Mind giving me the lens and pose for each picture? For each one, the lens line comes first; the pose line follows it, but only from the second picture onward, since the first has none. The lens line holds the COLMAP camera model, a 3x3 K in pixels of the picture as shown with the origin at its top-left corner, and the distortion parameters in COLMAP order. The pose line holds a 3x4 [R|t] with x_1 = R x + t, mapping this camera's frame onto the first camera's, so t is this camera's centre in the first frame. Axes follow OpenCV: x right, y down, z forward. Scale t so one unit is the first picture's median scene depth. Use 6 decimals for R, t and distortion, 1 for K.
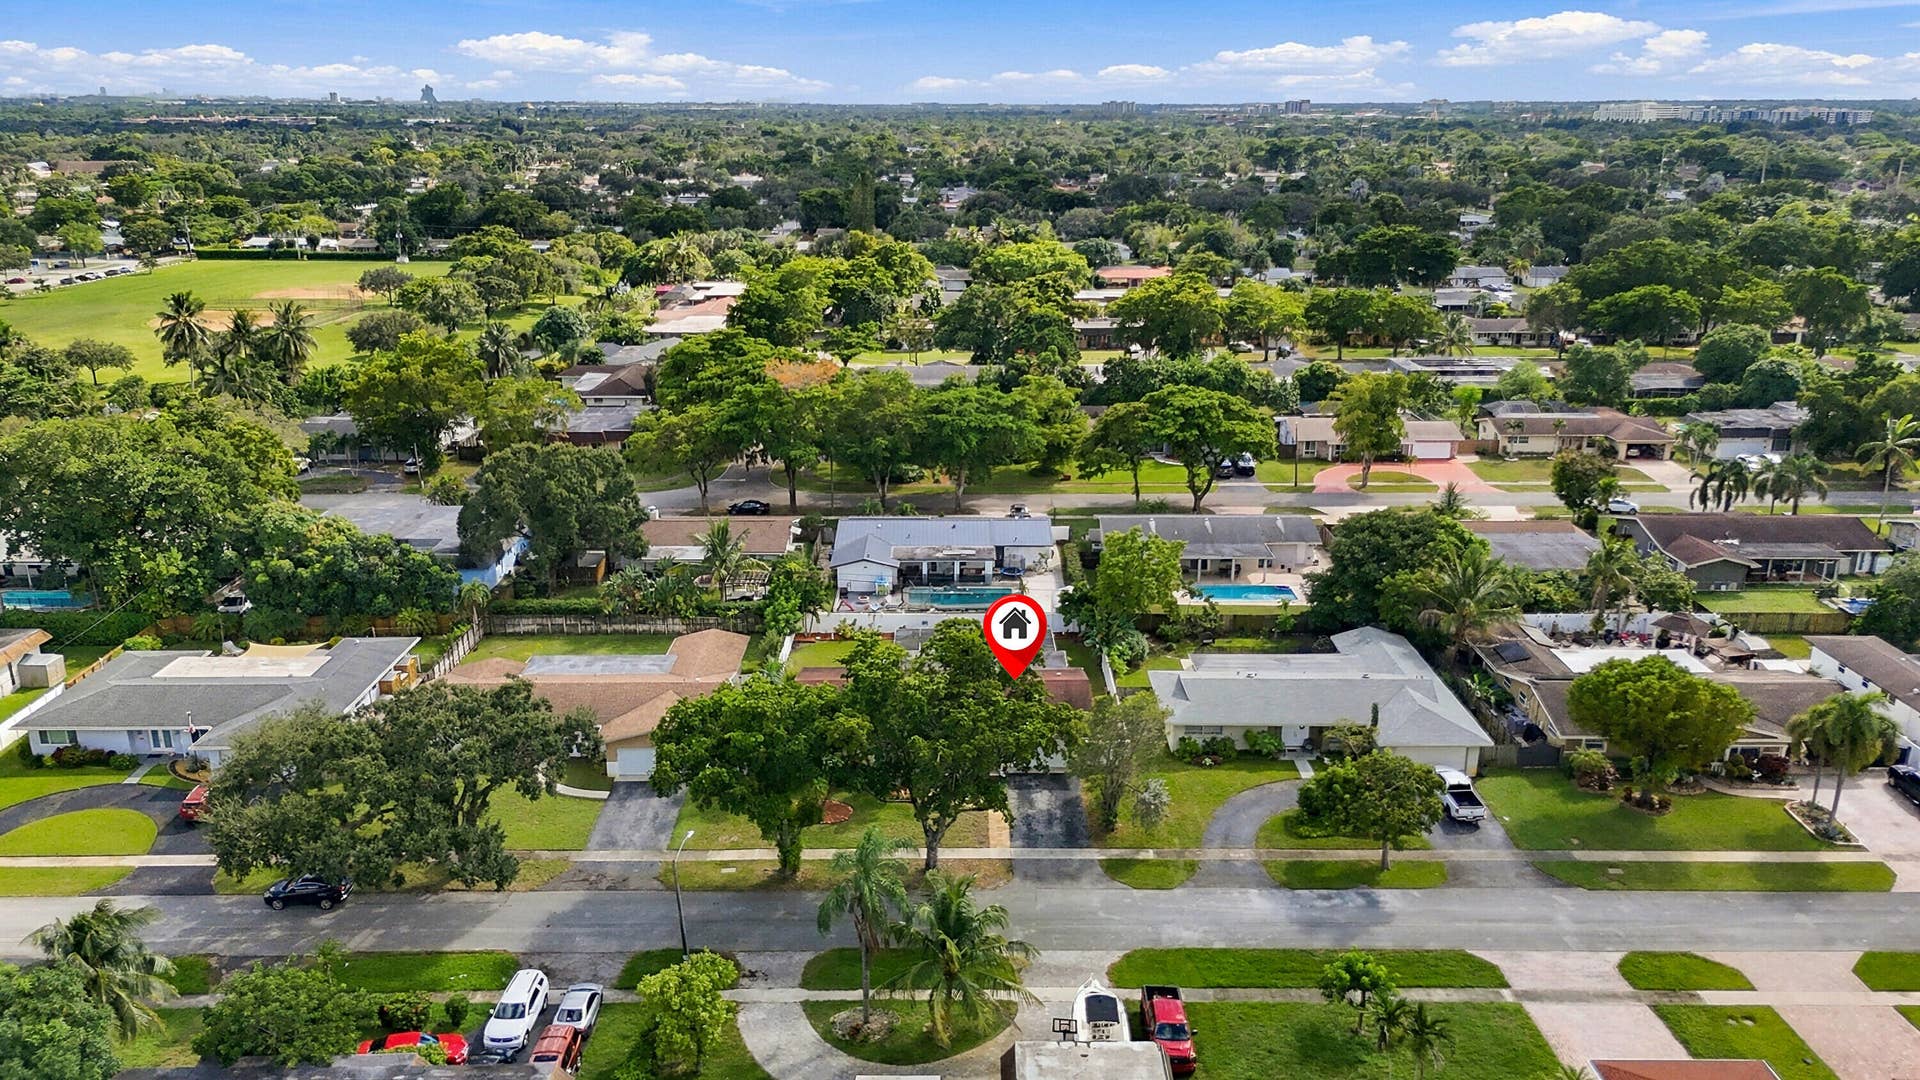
lens RADIAL K [[1406.7, 0, 961.4], [0, 1406.7, 545.6], [0, 0, 1]] dist [0.093144, -0.101591]
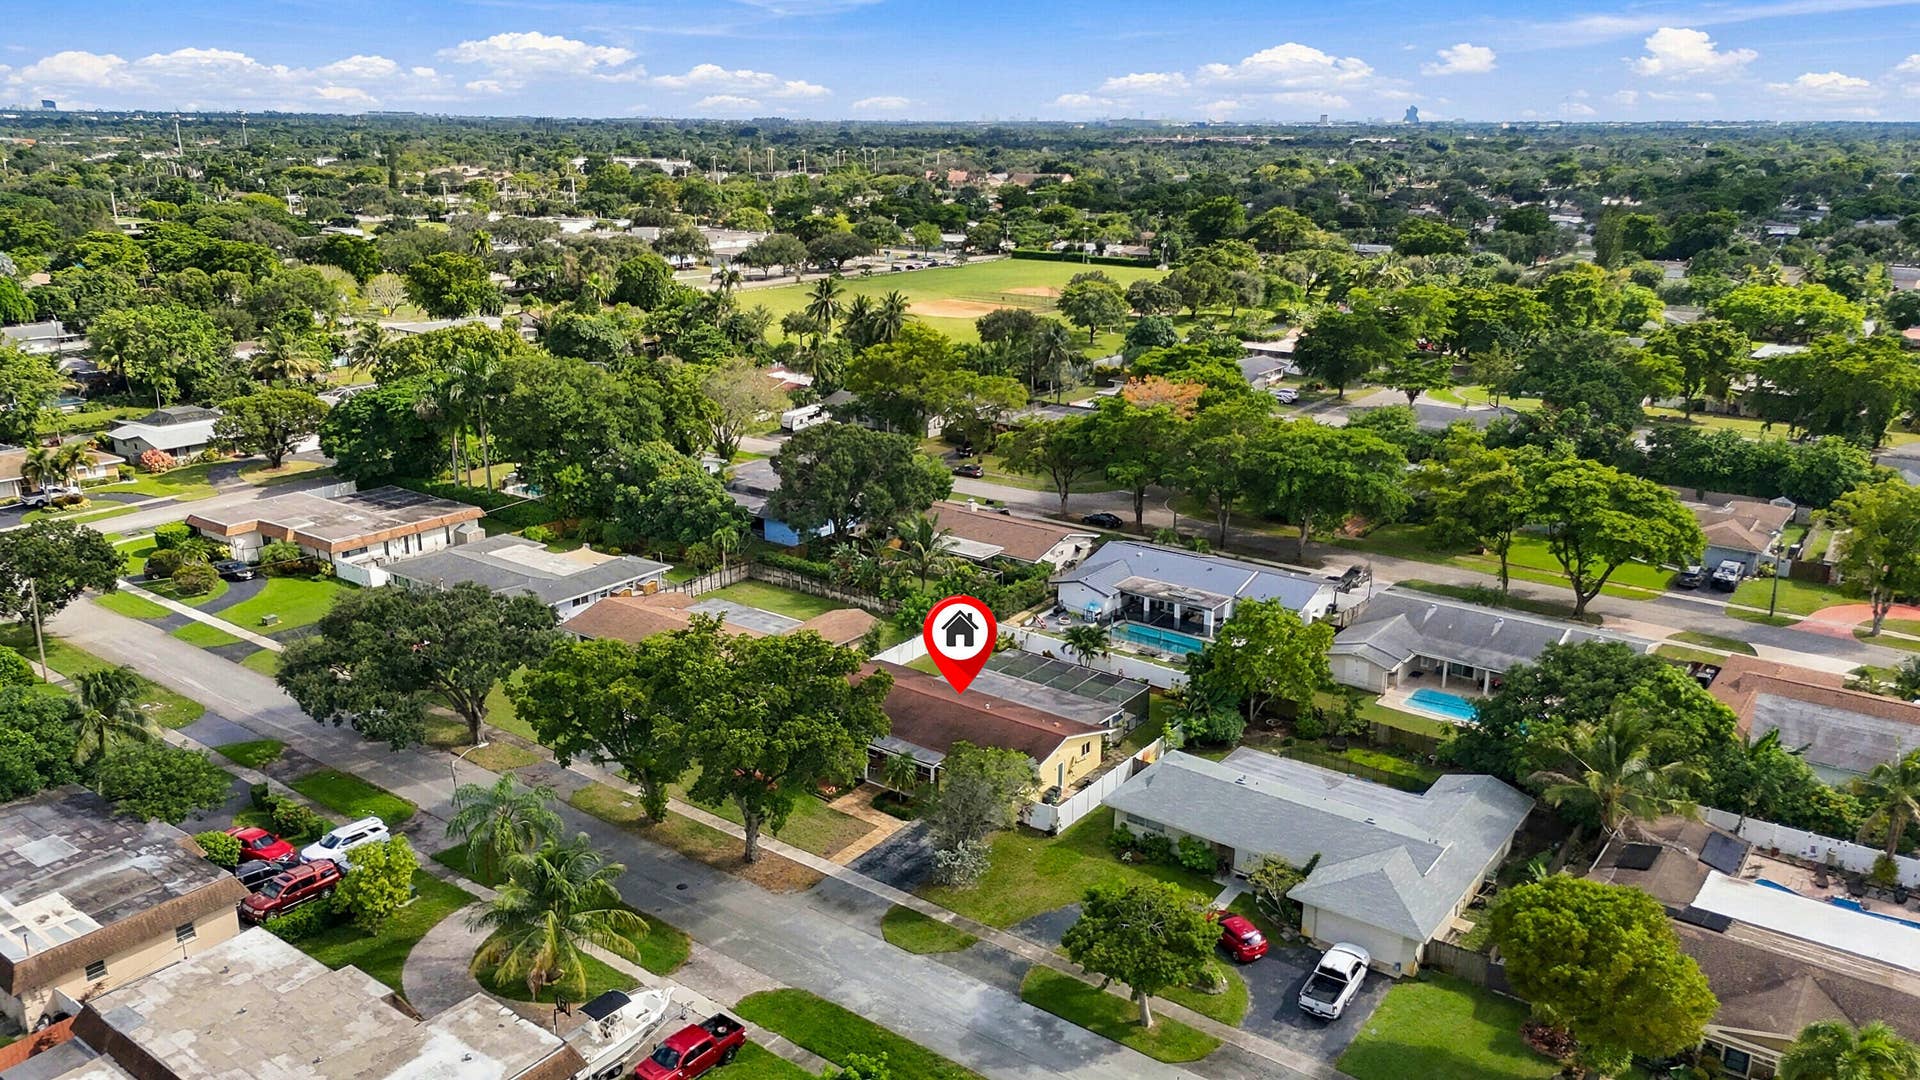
lens RADIAL K [[1406.7, 0, 961.4], [0, 1406.7, 545.6], [0, 0, 1]] dist [0.093144, -0.101591]
pose [[0.801224, 0.177491, -0.571434, 0.569179], [-0.184449, 0.981750, 0.046317, -0.061428], [0.569226, 0.068290, 0.819340, 0.200180]]
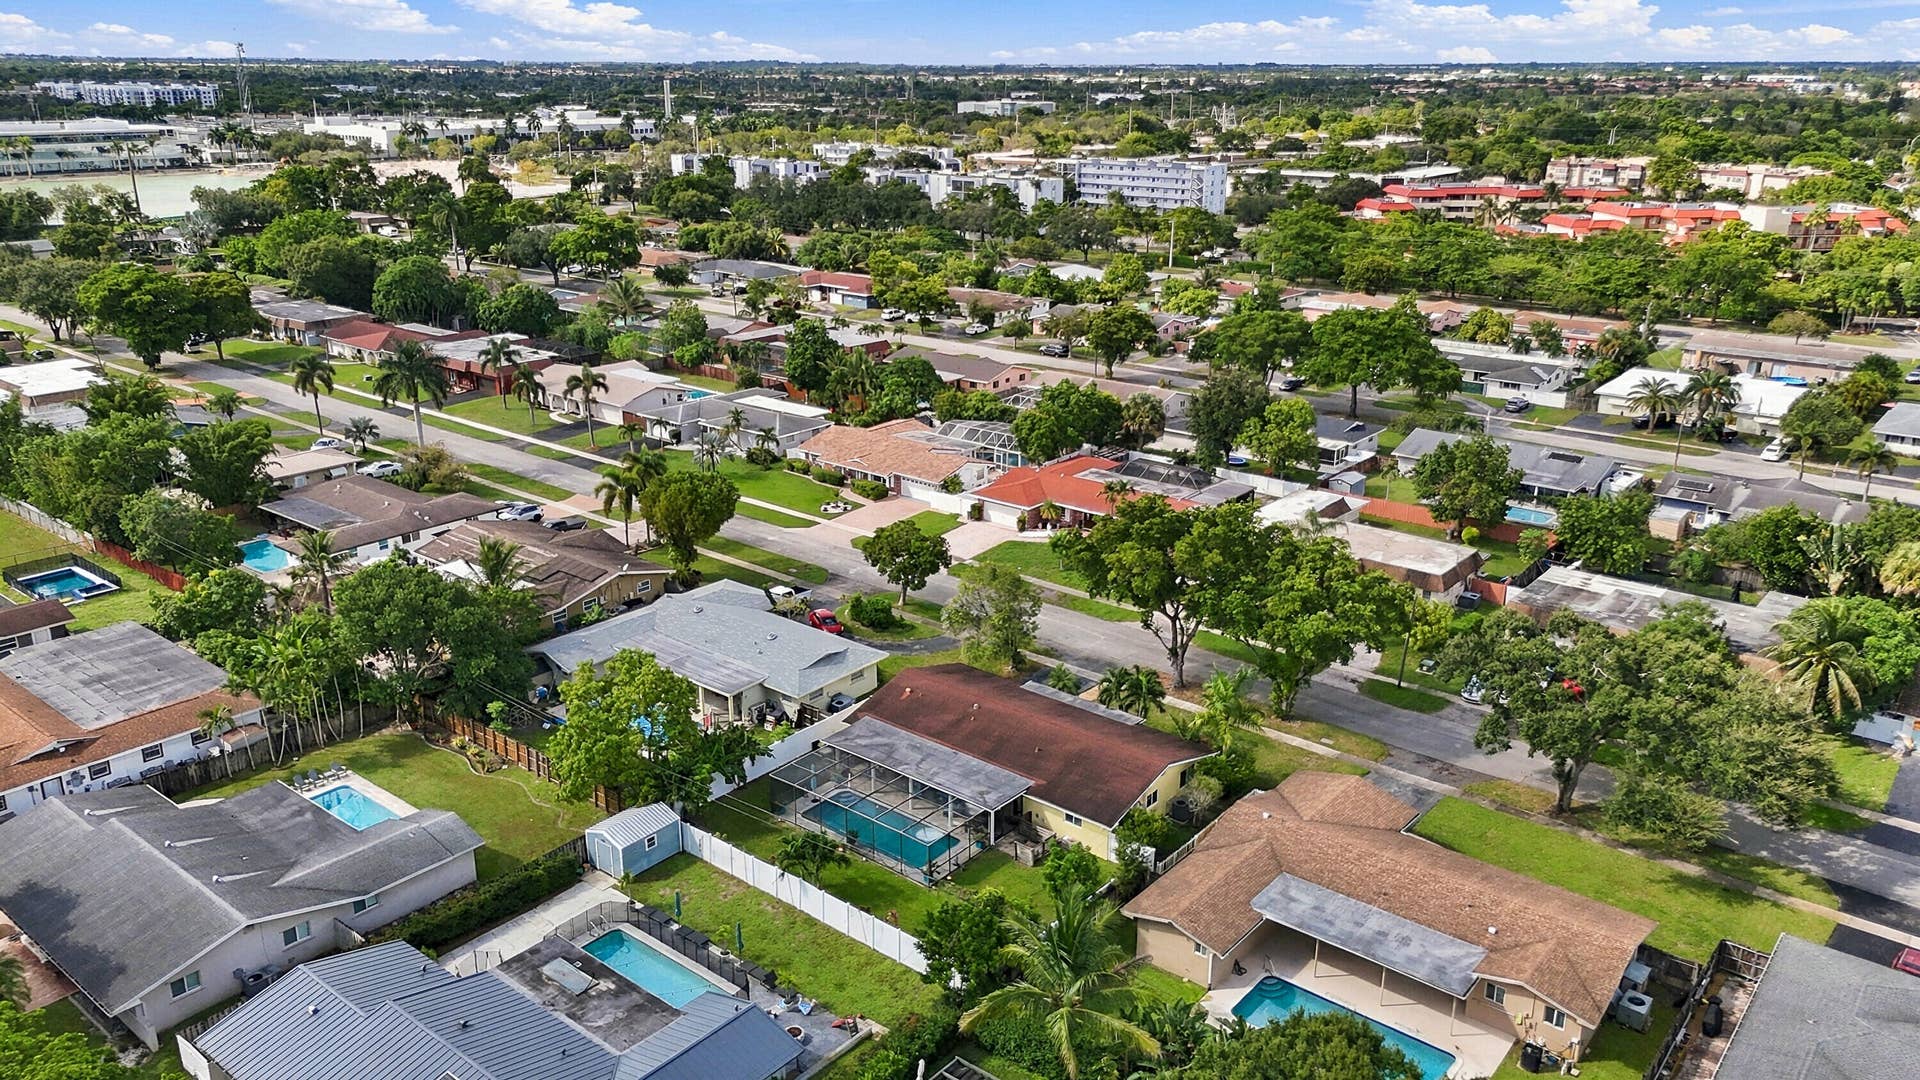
lens RADIAL K [[1406.7, 0, 961.4], [0, 1406.7, 545.6], [0, 0, 1]] dist [0.093144, -0.101591]
pose [[-0.773730, -0.203046, 0.600095, -0.534118], [0.191296, 0.828148, 0.526855, -0.514614], [-0.603944, 0.522440, -0.601921, 1.601850]]
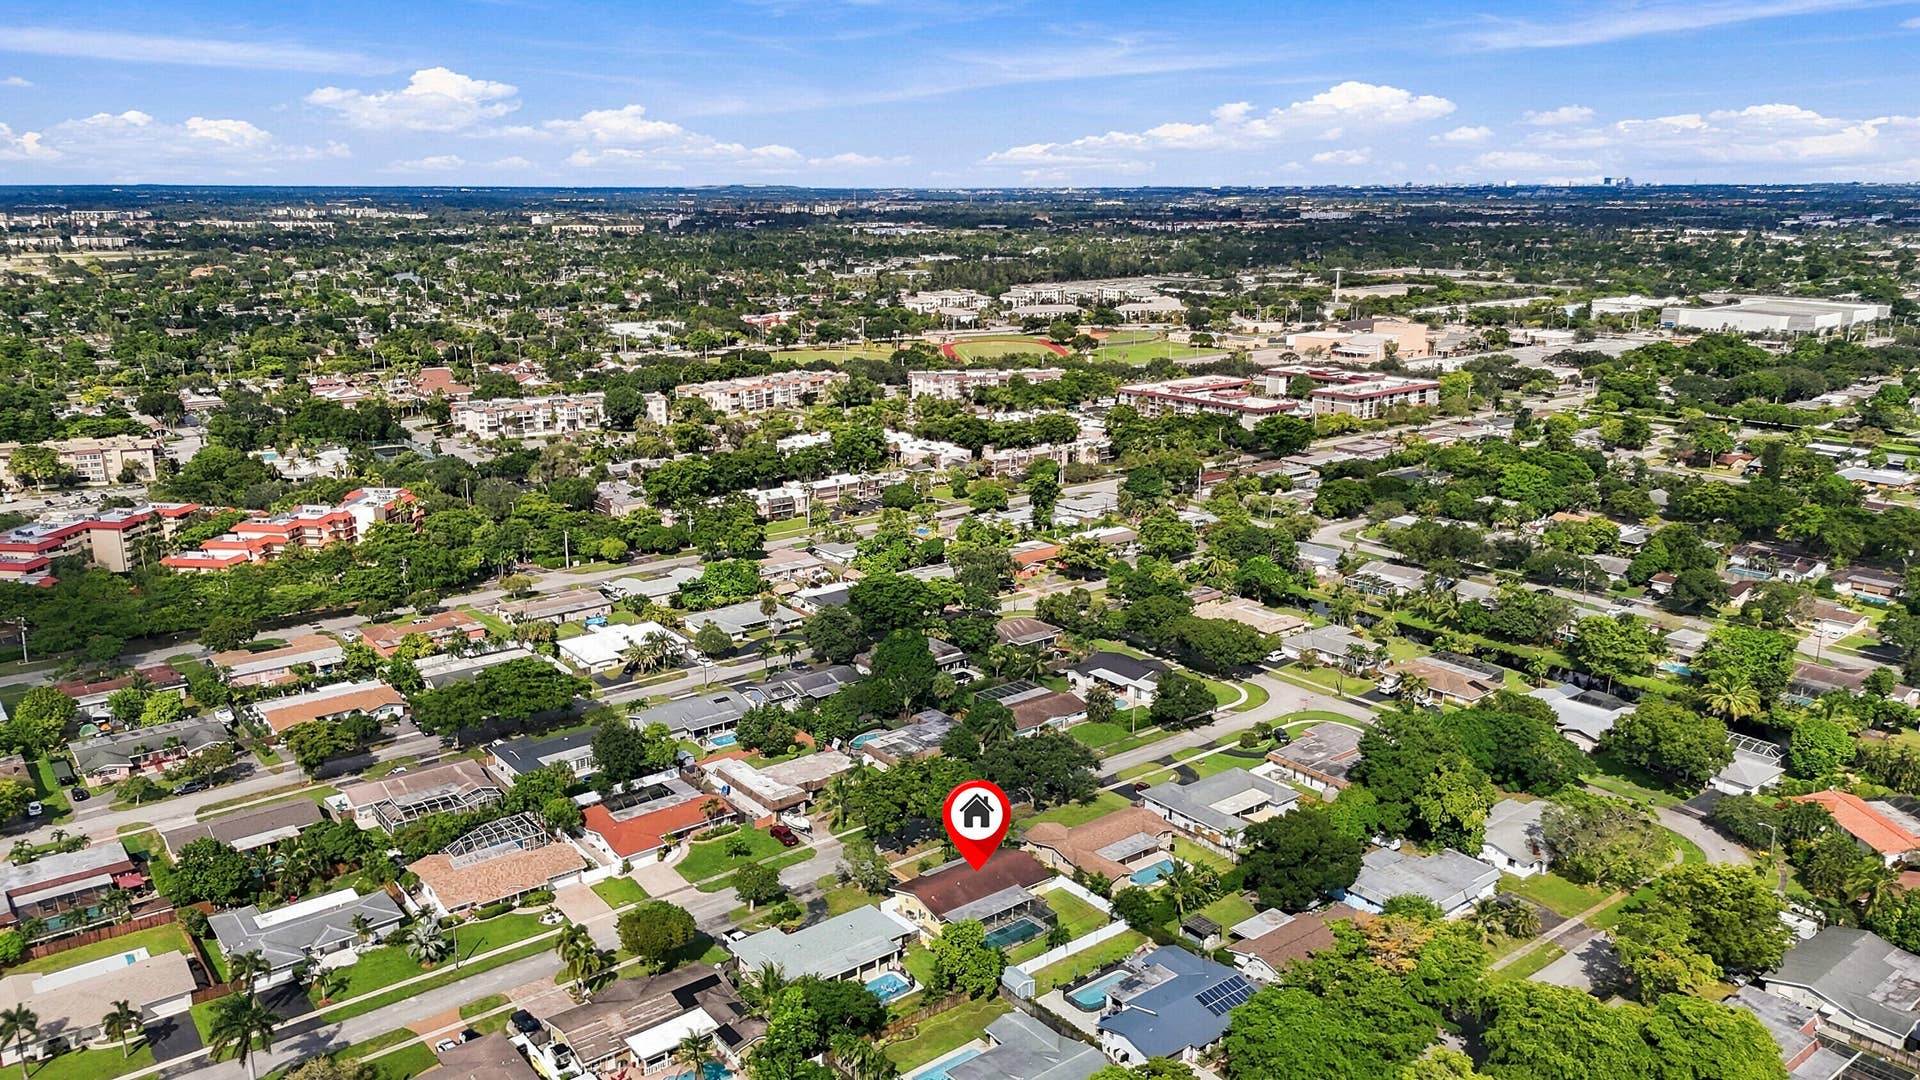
lens RADIAL K [[1406.7, 0, 961.4], [0, 1406.7, 545.6], [0, 0, 1]] dist [0.093144, -0.101591]
pose [[-0.783280, 0.161572, -0.600306, 1.233908], [-0.181619, 0.864034, 0.469531, -1.370260], [0.594548, 0.476801, -0.647436, 2.225356]]
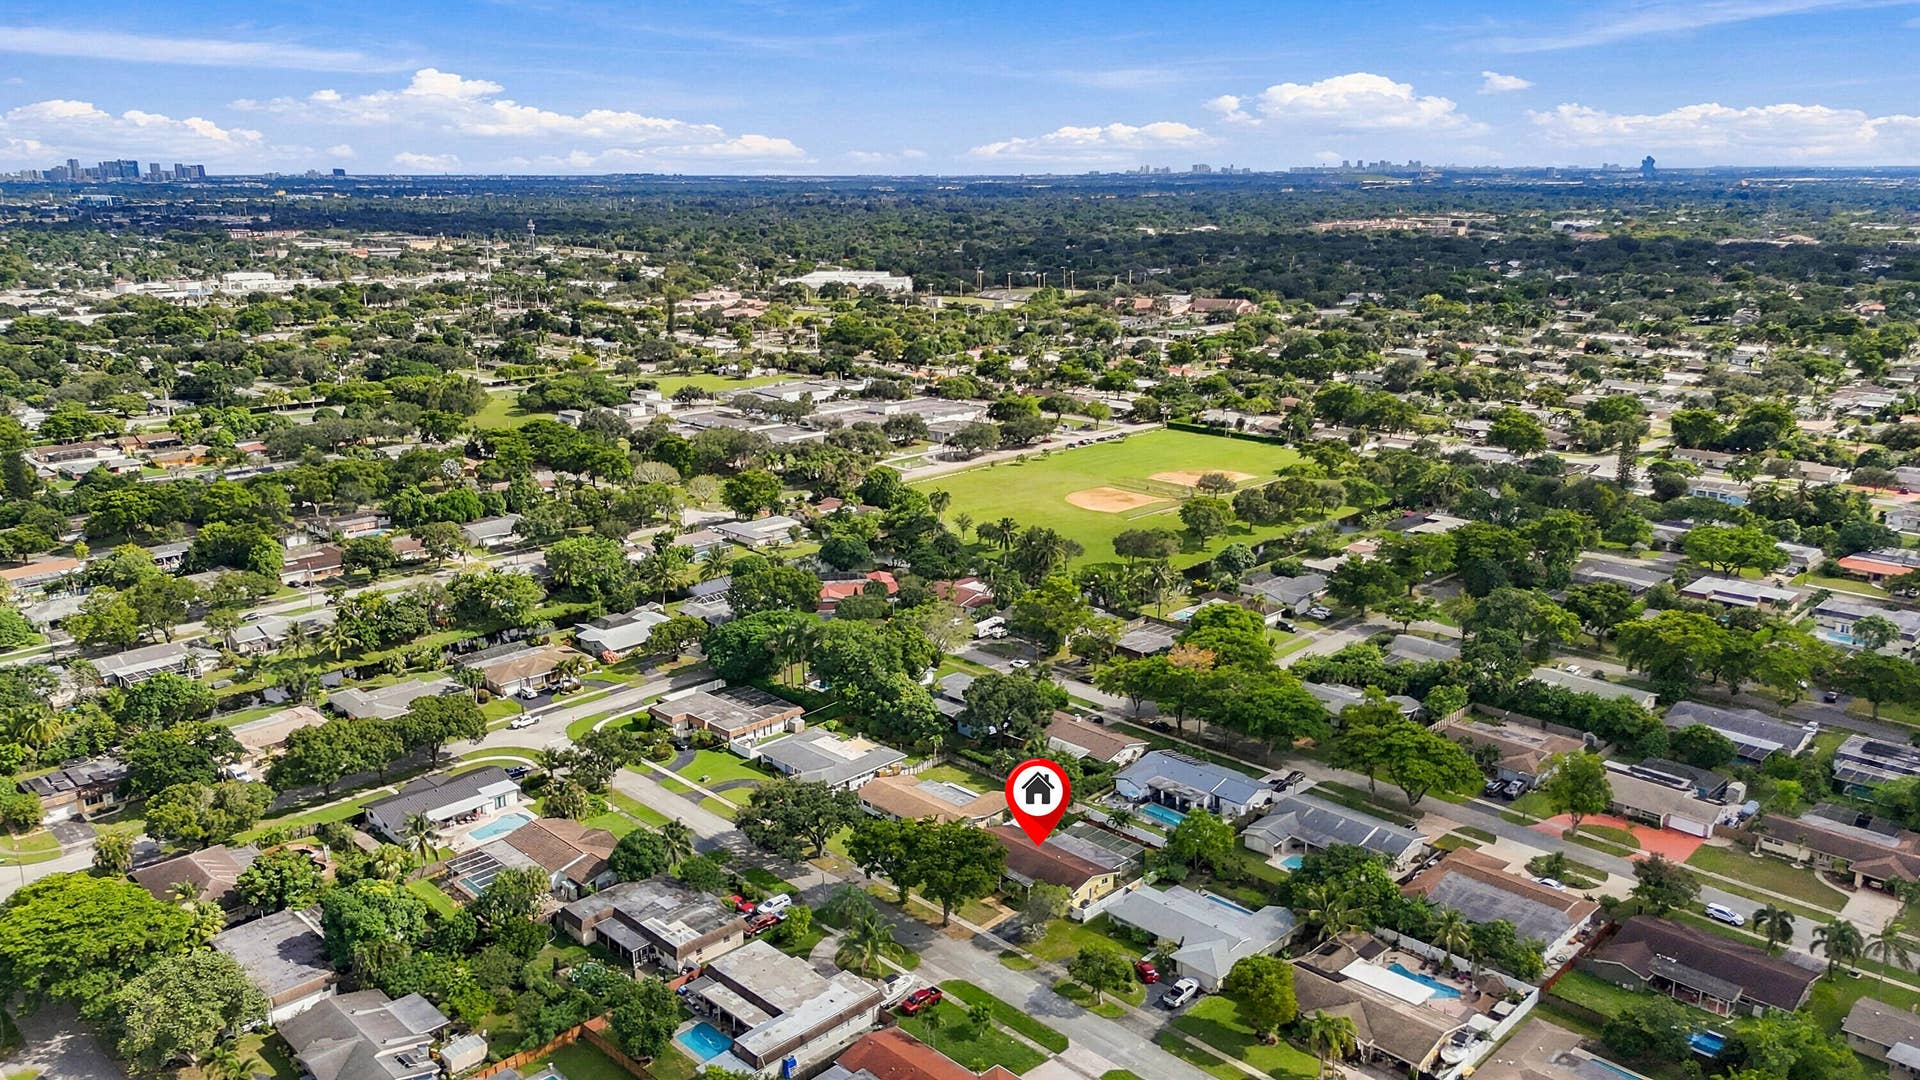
lens RADIAL K [[1406.7, 0, 961.4], [0, 1406.7, 545.6], [0, 0, 1]] dist [0.093144, -0.101591]
pose [[0.706985, 0.179496, -0.684071, 1.298384], [-0.207385, 0.977352, 0.042119, -0.424272], [0.676138, 0.112088, 0.728198, -0.659079]]
